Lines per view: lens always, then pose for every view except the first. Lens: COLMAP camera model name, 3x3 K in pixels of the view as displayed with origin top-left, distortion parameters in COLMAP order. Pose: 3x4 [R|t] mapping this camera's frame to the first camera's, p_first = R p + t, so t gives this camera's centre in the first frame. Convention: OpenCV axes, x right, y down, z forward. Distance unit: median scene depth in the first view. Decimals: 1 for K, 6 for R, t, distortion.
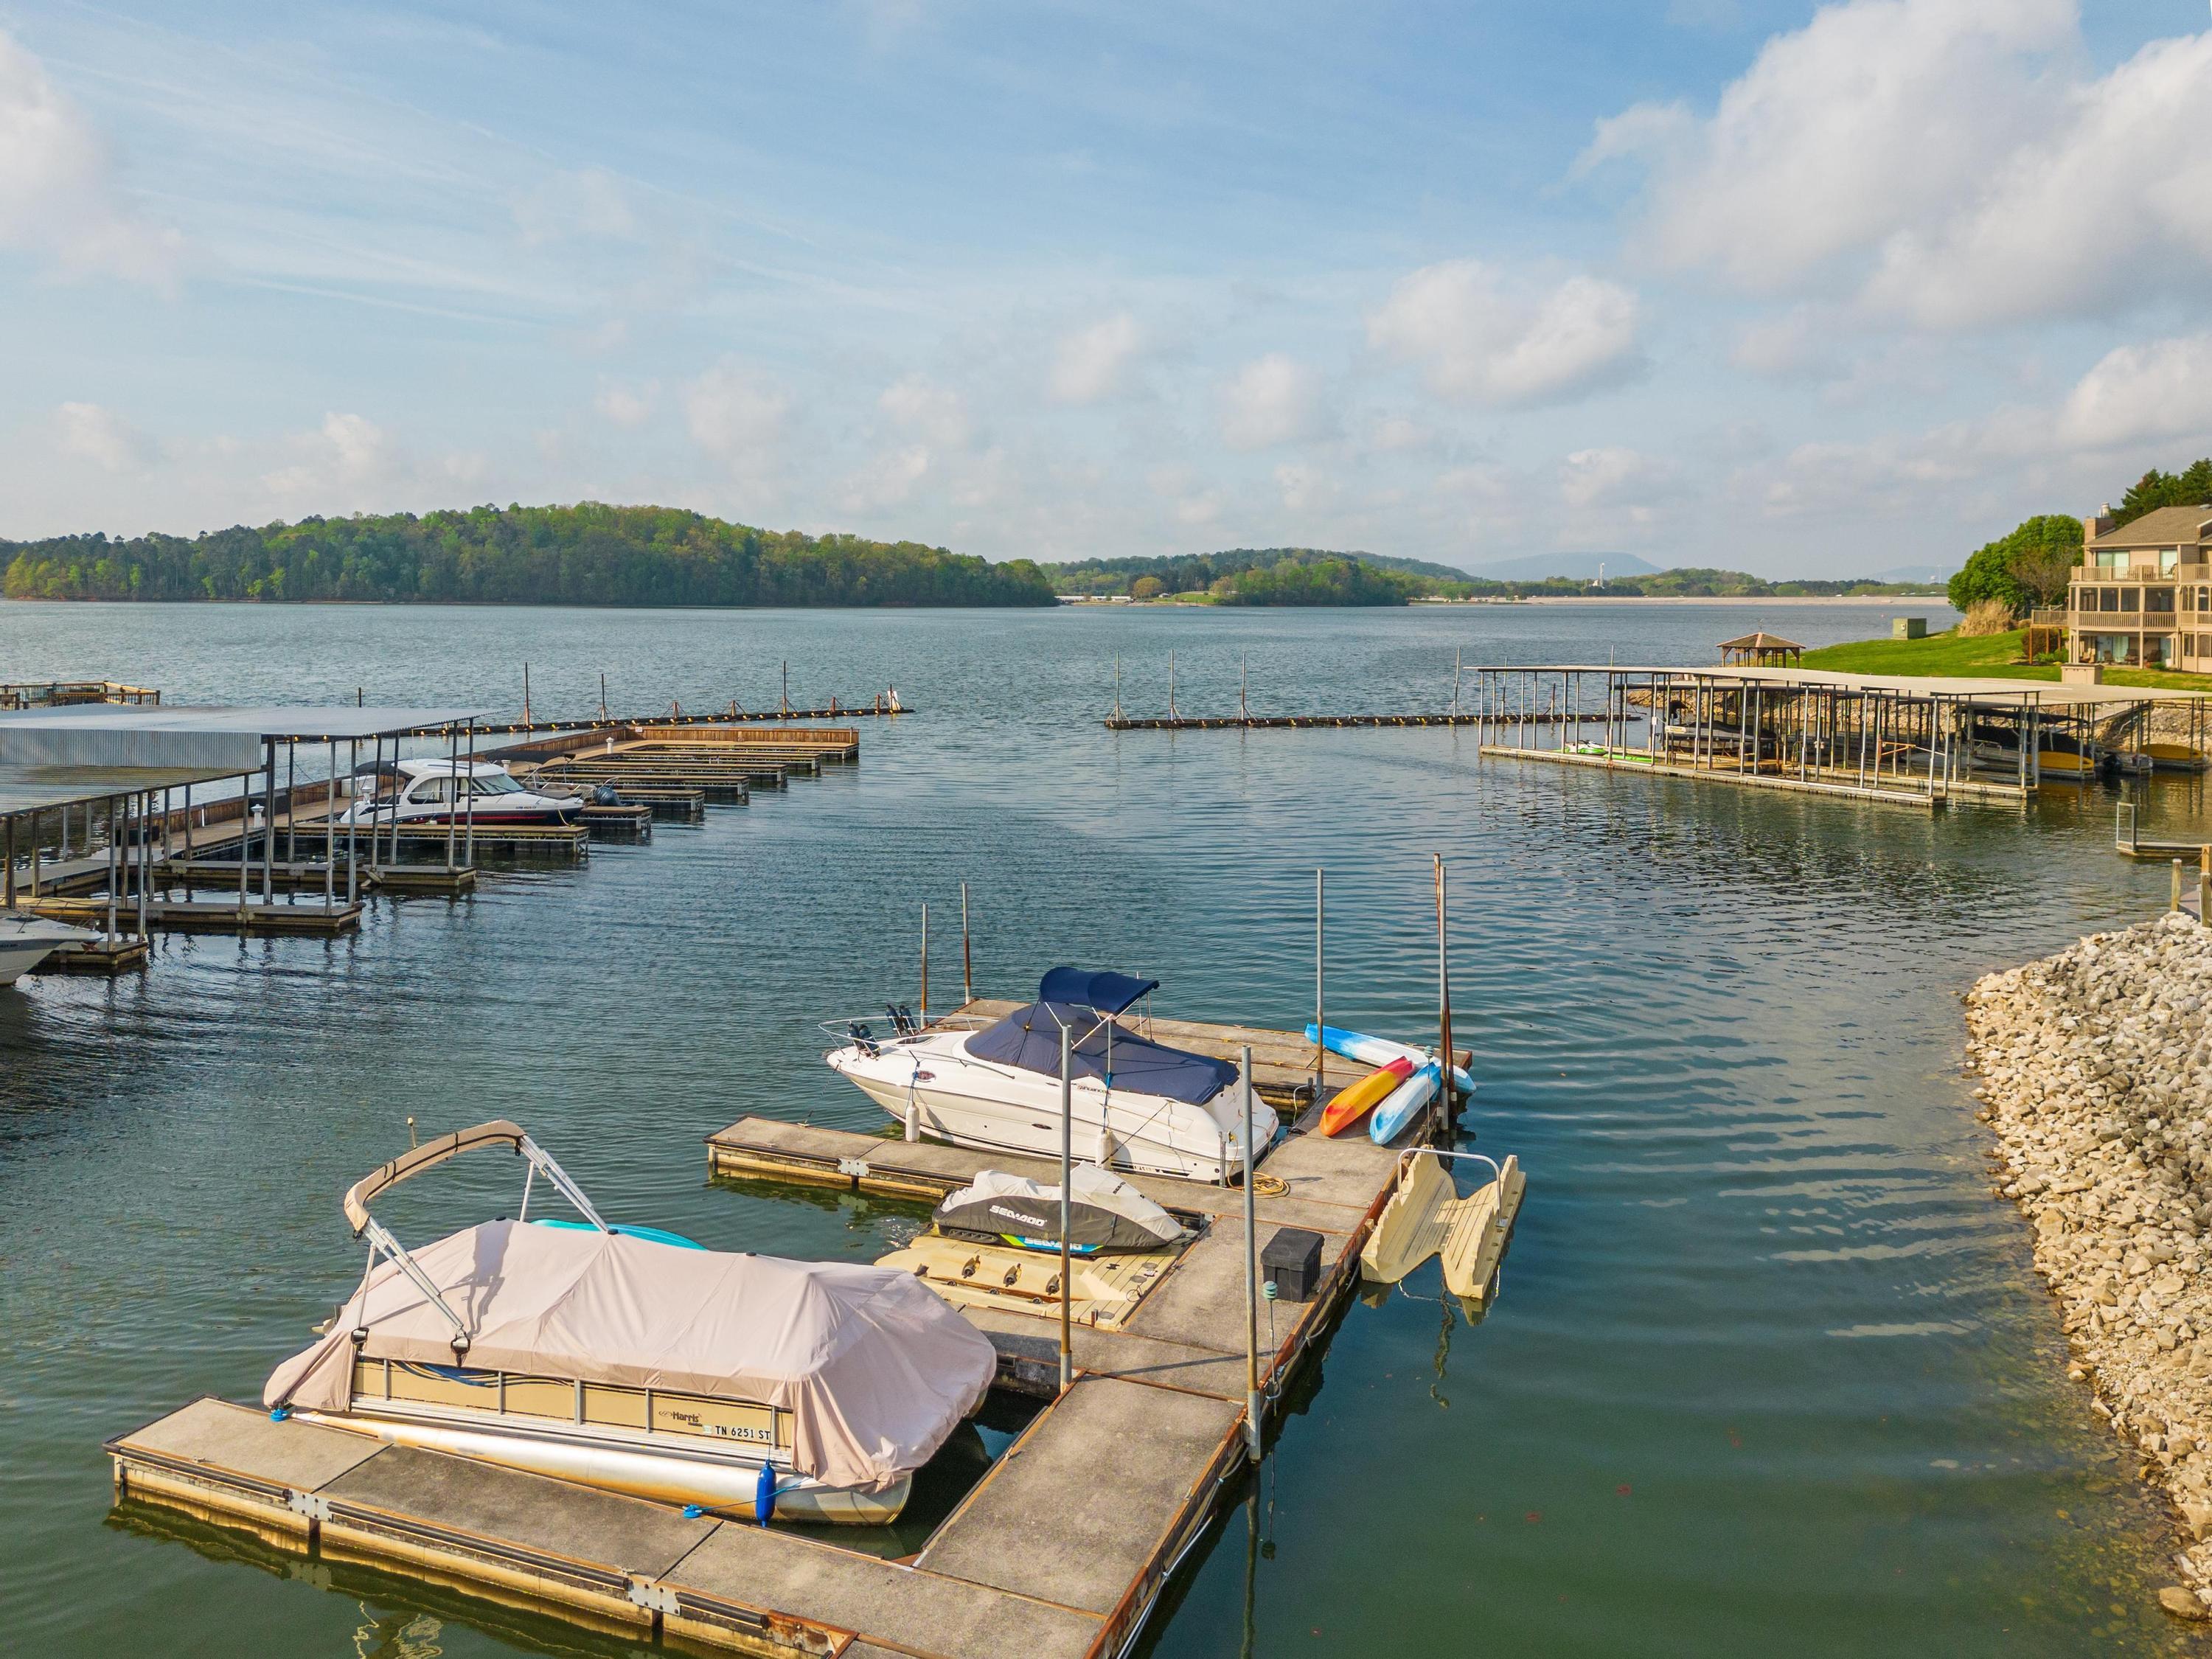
lens RADIAL K [[1453.3, 0, 1116.6], [0, 1453.3, 832.3], [0, 0, 1]] dist [0.042408, -0.015551]
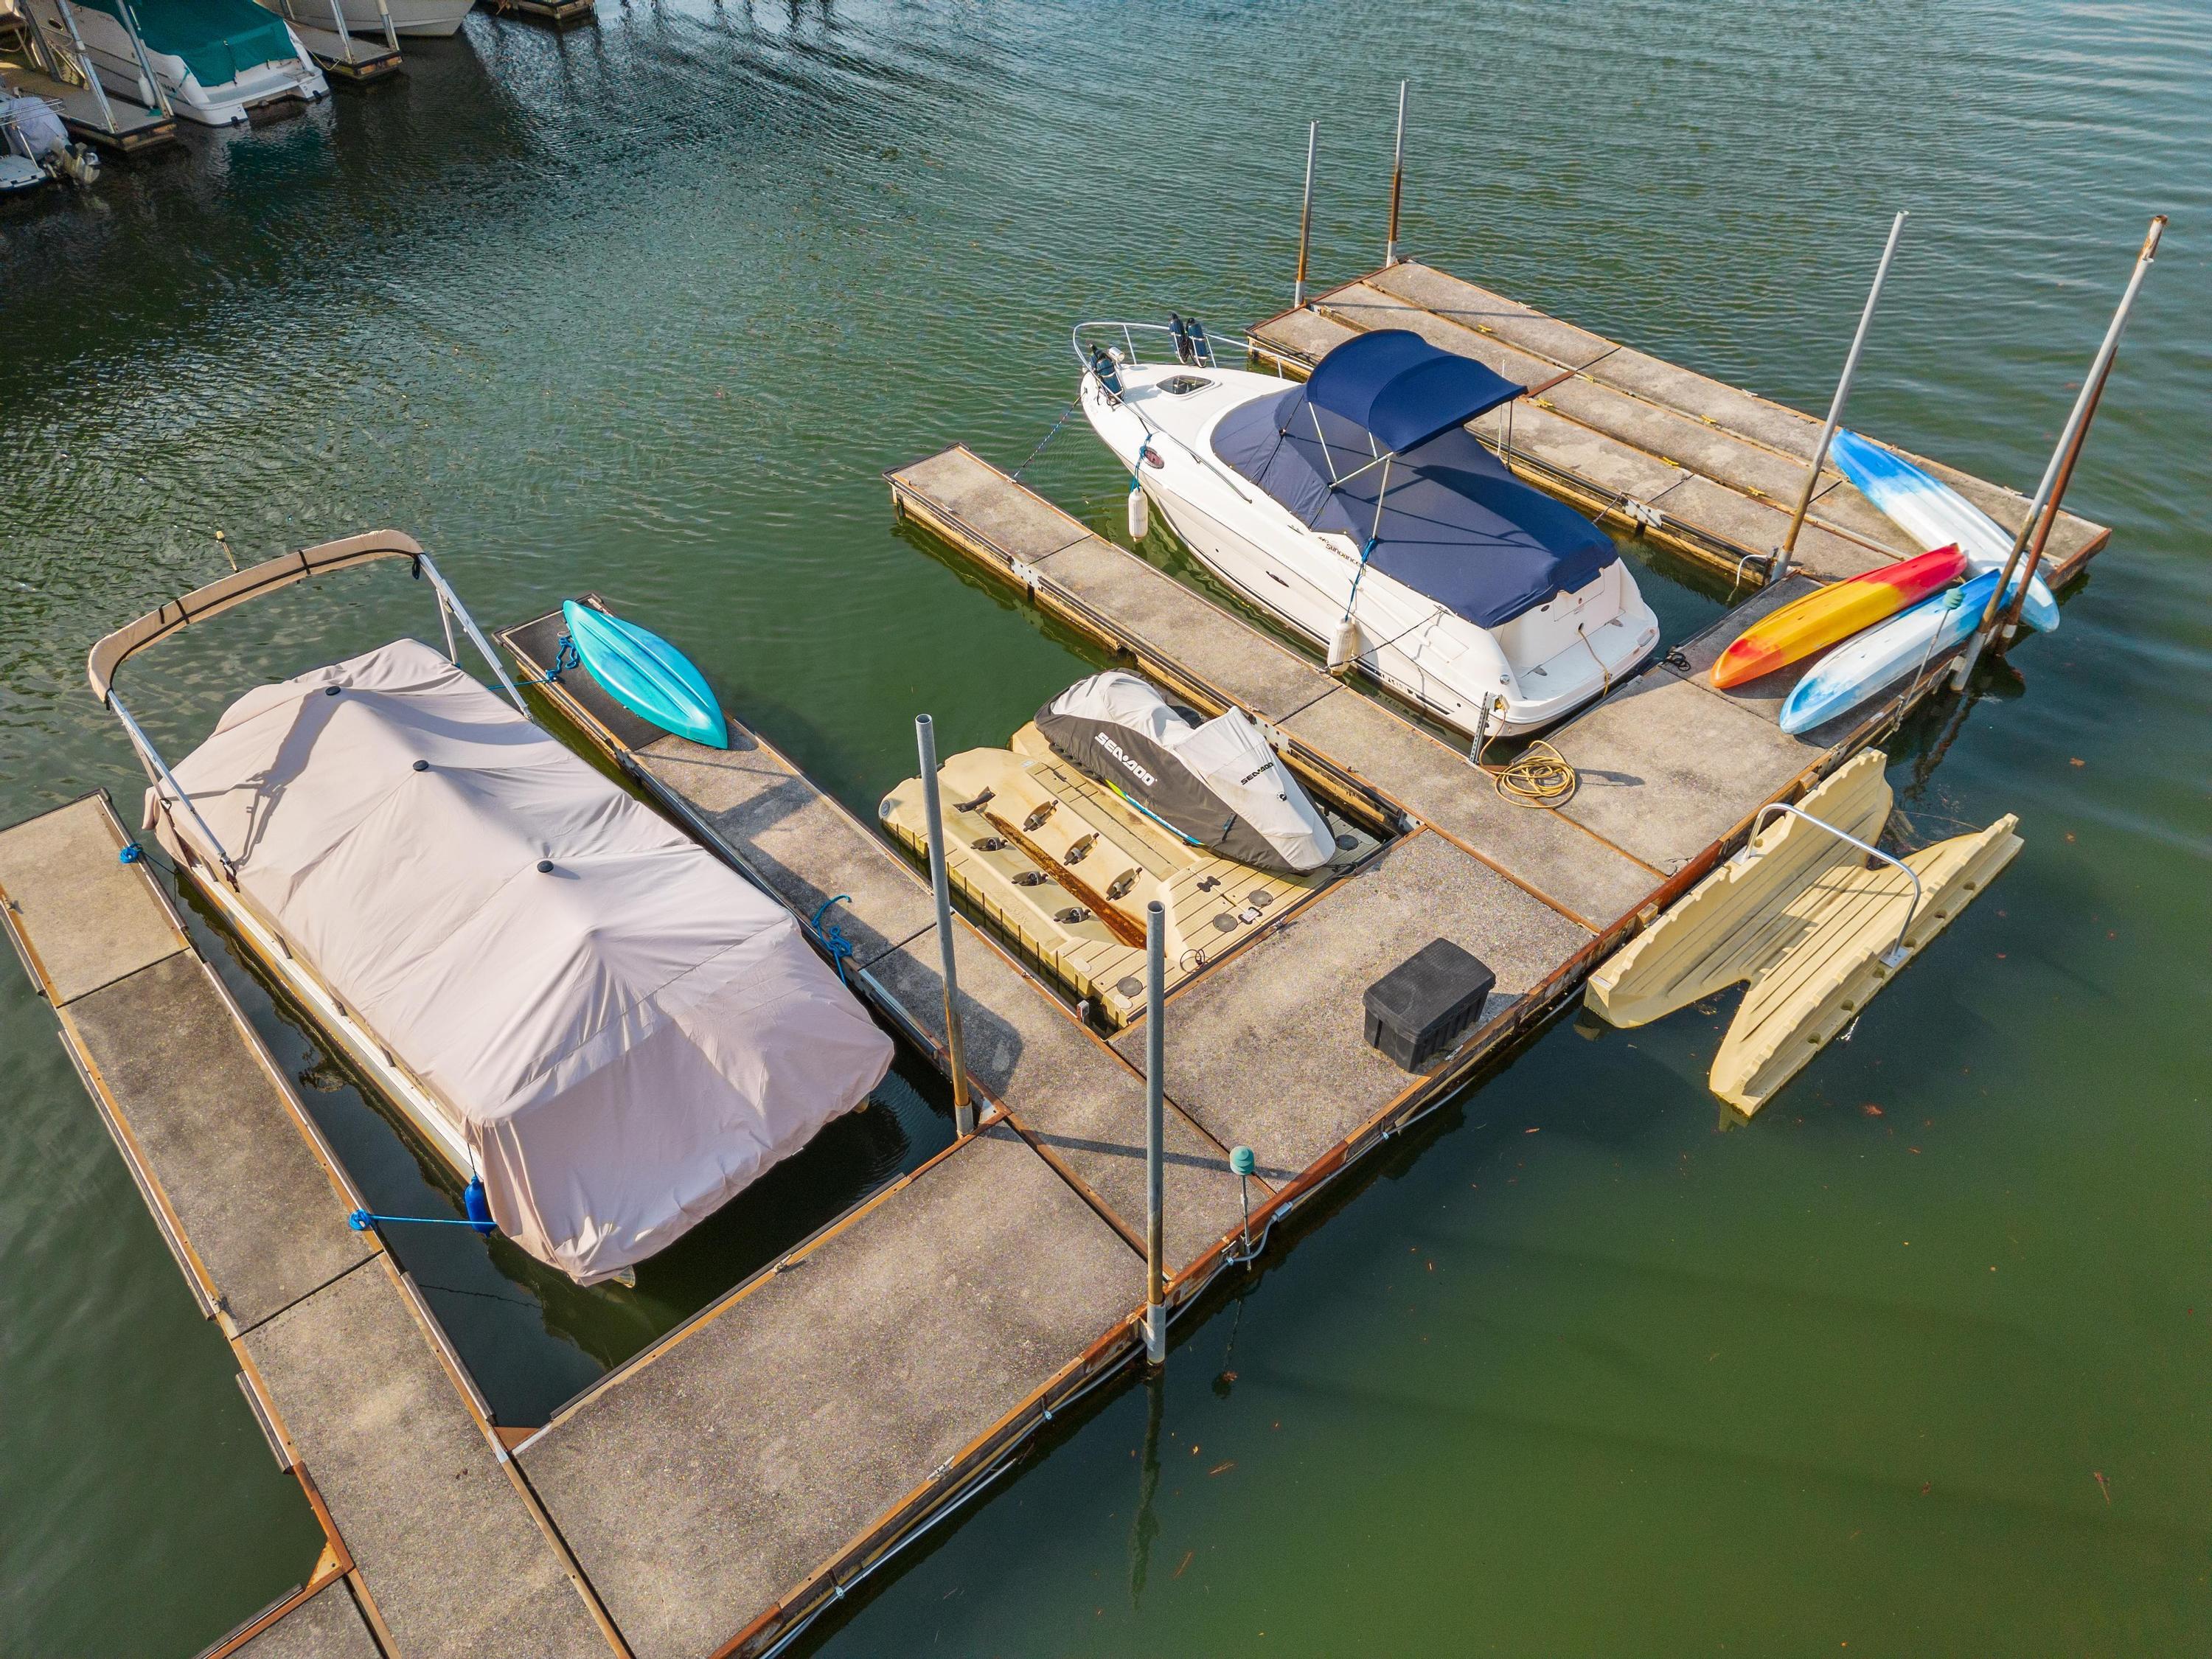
lens RADIAL K [[1453.3, 0, 1111.5], [0, 1453.3, 837.5], [0, 0, 1]] dist [0.042408, -0.015551]
pose [[0.897516, 0.303596, -0.319834, 0.160719], [-0.068554, 0.812518, 0.578891, -0.110368], [0.435620, -0.497639, 0.750061, 0.450313]]
